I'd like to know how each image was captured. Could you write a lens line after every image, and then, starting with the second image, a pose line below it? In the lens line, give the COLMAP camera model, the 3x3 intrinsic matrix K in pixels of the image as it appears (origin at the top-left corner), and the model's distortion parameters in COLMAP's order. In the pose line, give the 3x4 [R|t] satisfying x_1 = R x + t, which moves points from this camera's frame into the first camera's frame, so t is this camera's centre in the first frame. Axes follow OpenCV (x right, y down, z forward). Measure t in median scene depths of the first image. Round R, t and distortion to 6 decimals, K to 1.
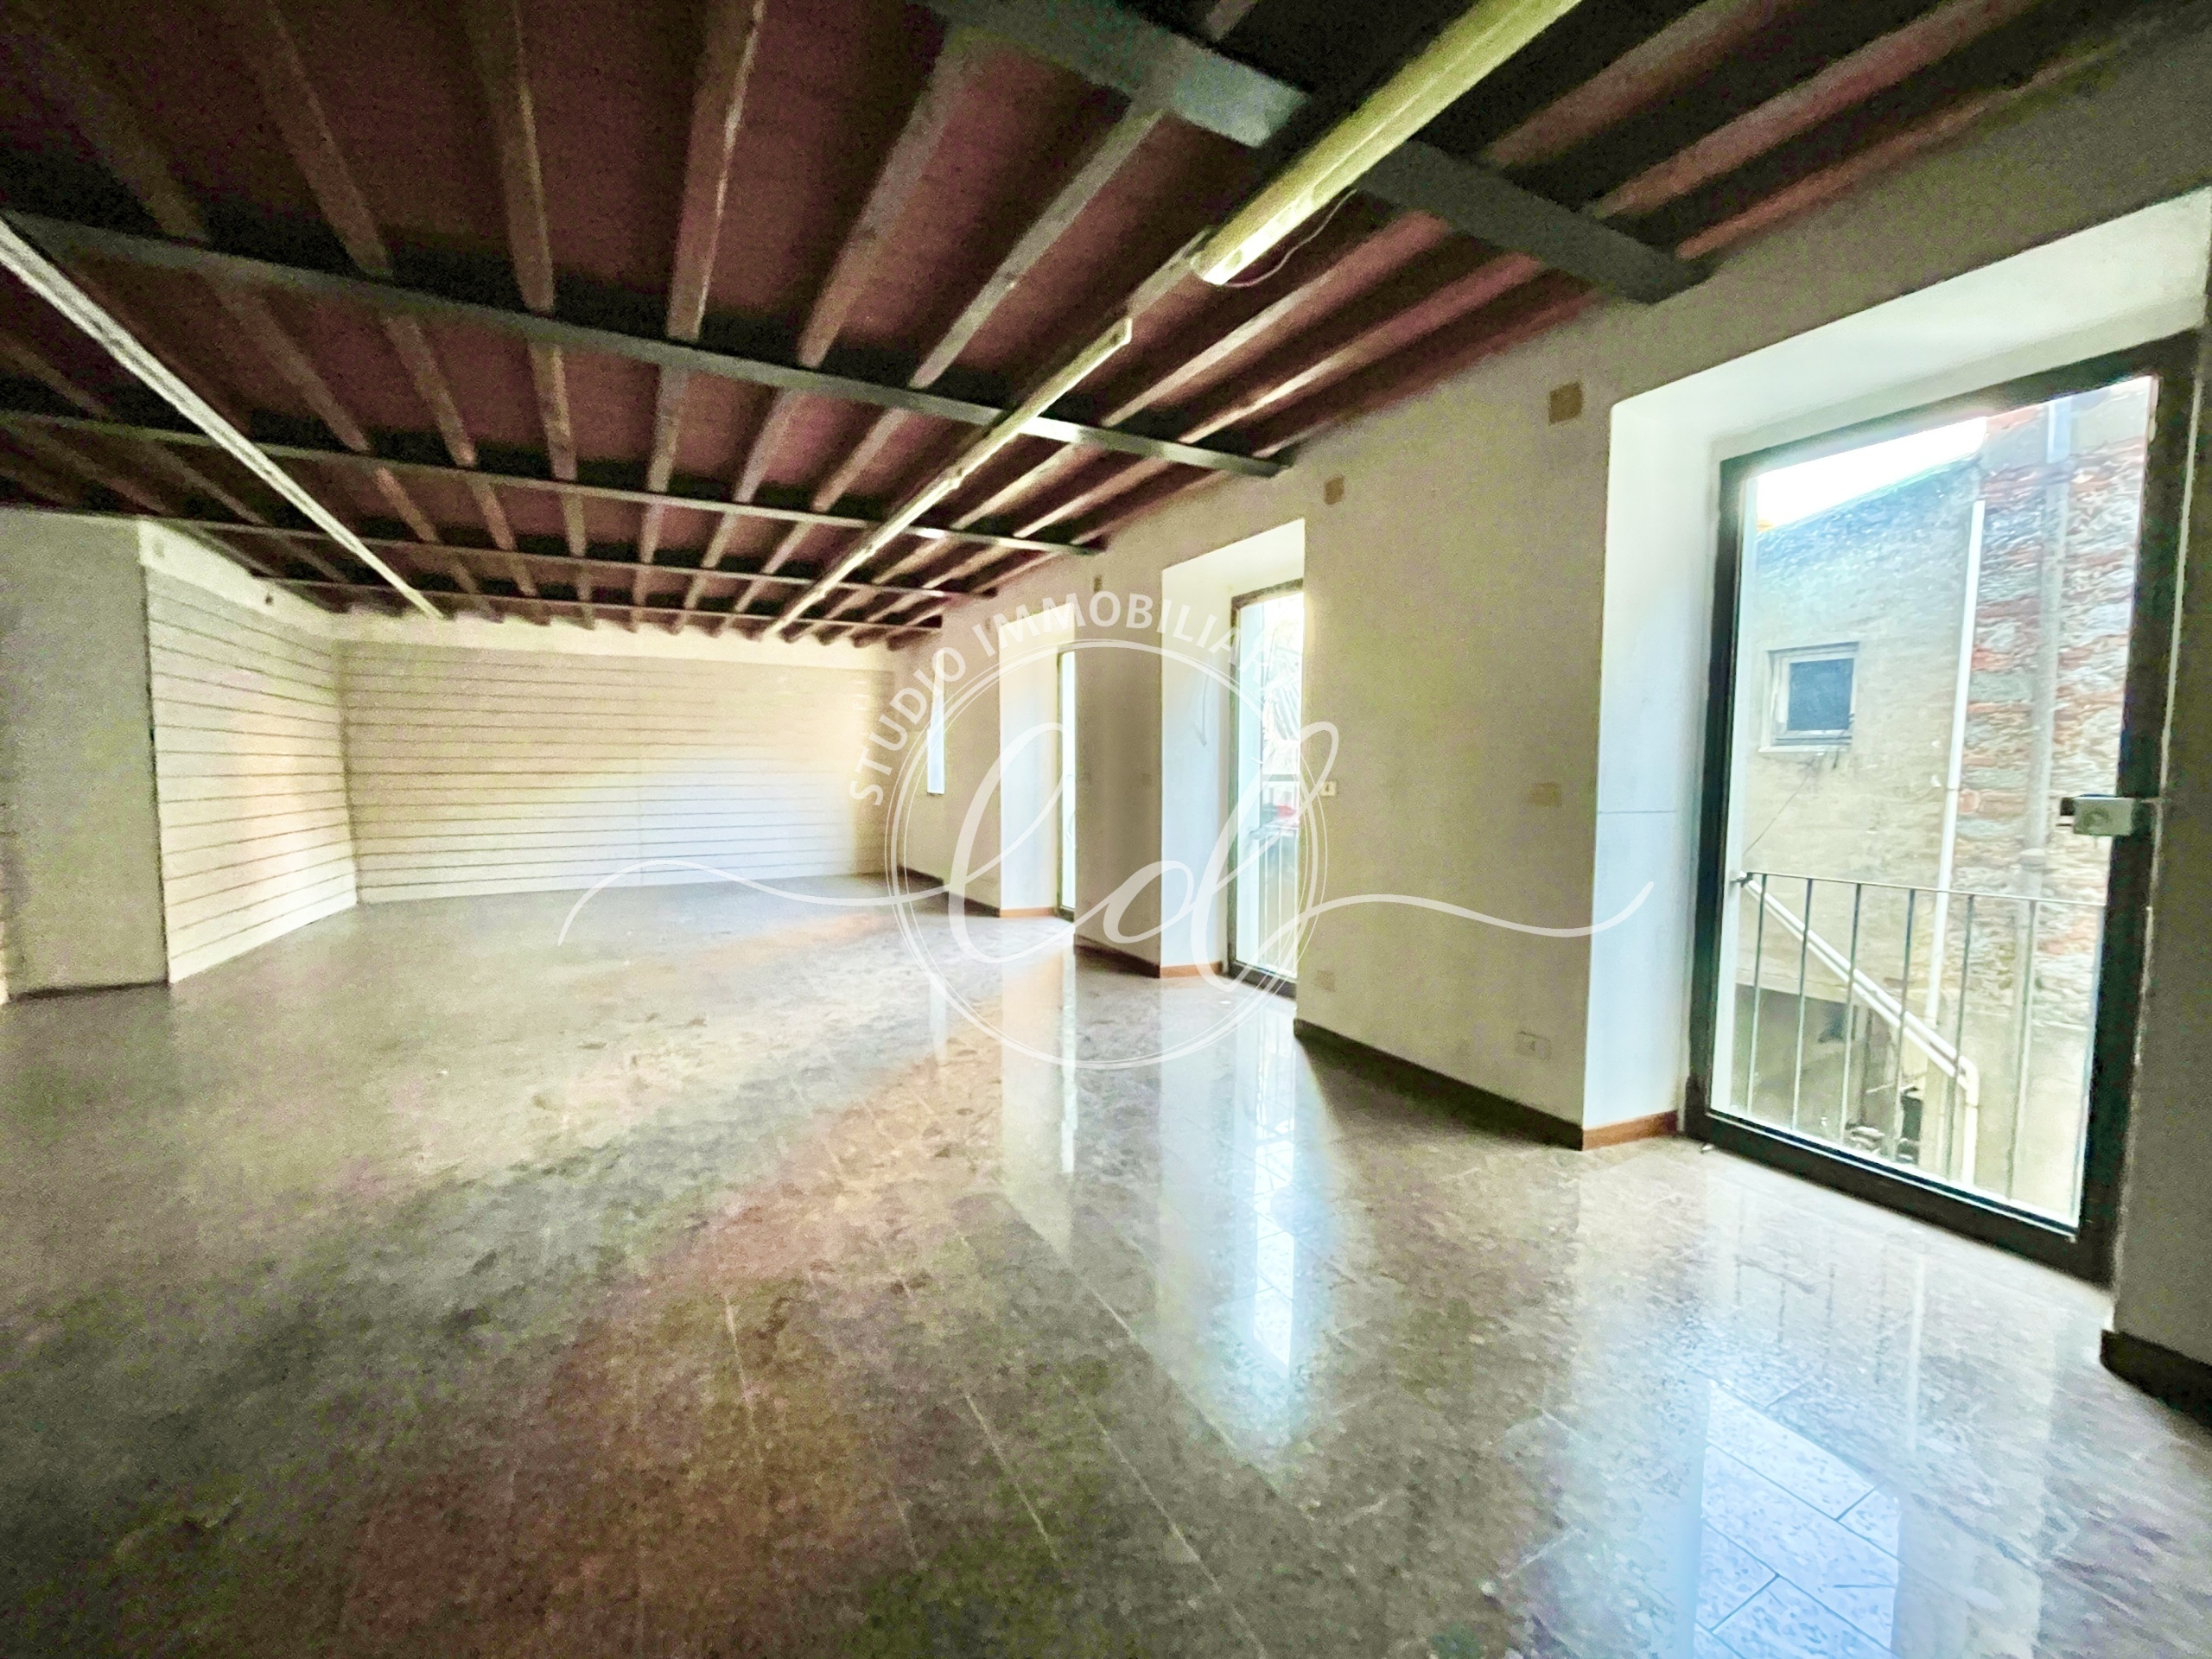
lens RADIAL K [[893.9, 0, 1096.4], [0, 893.9, 827.9], [0, 0, 1]] dist [0.000639, 0.000453]
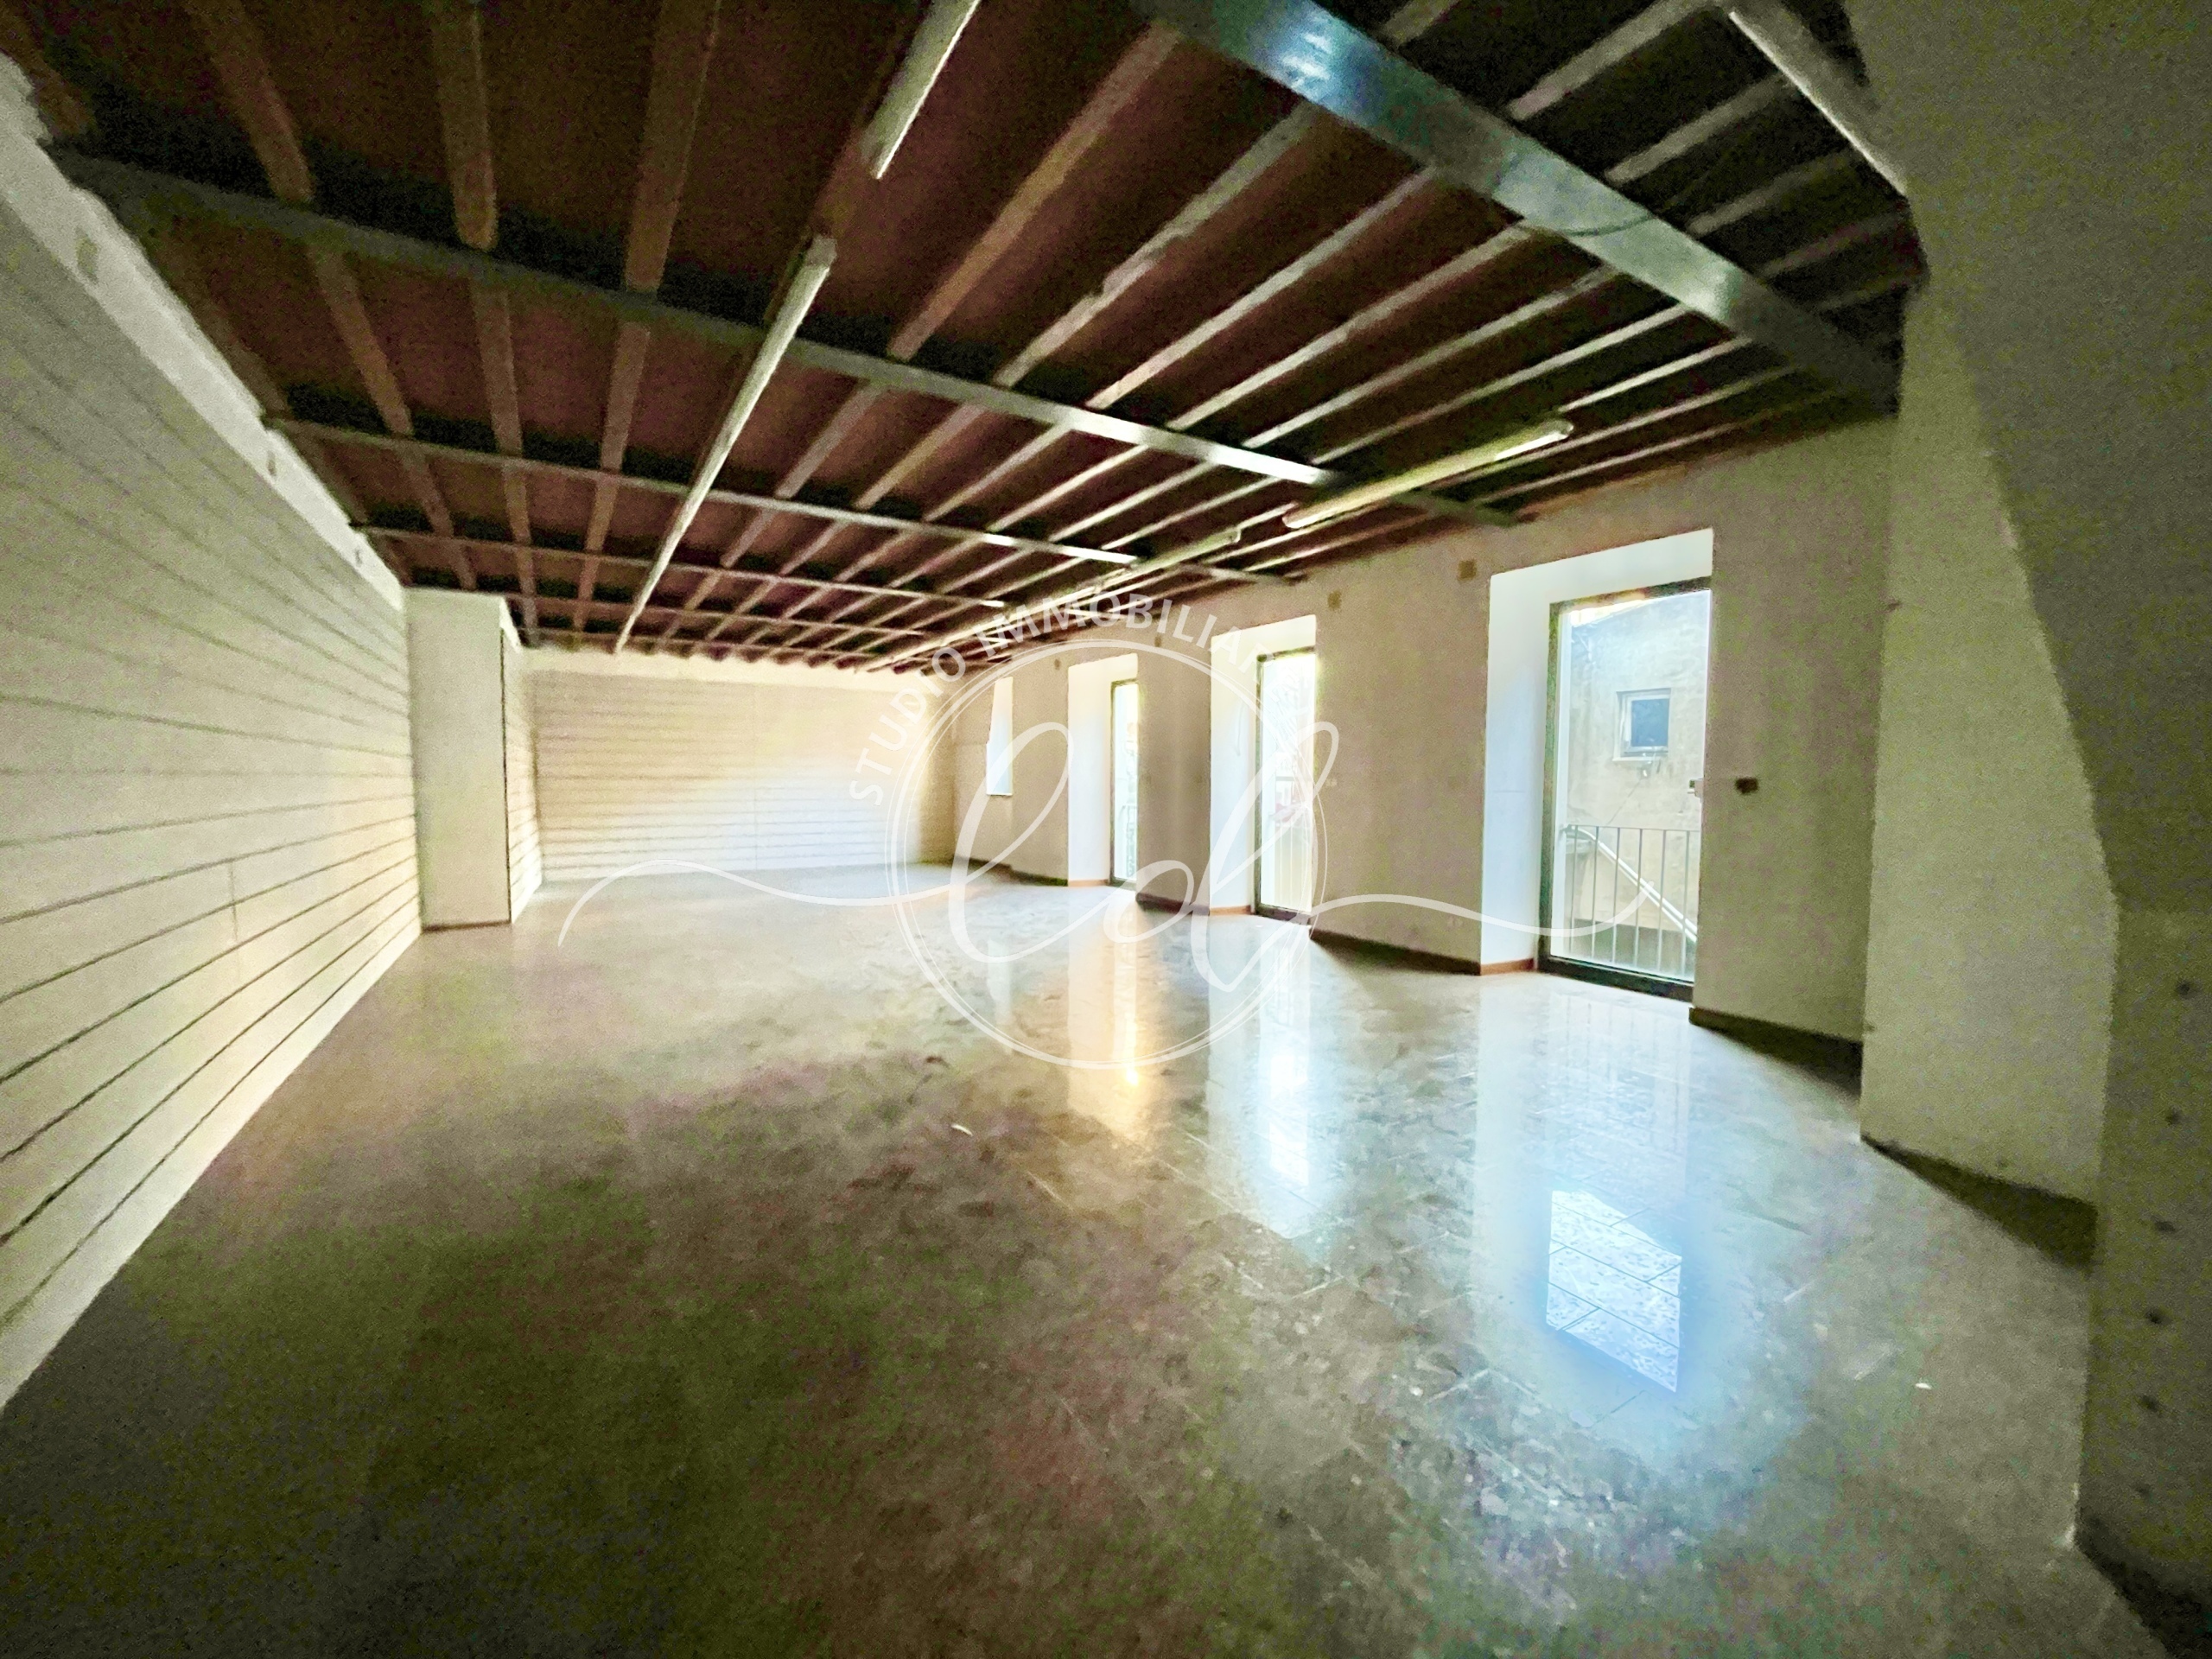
lens RADIAL K [[893.9, 0, 1096.4], [0, 893.9, 827.9], [0, 0, 1]] dist [0.000639, 0.000453]
pose [[0.998698, -0.001305, 0.050992, -0.188109], [0.002051, 0.999892, -0.014576, 0.047019], [-0.050968, 0.014662, 0.998593, -0.444079]]
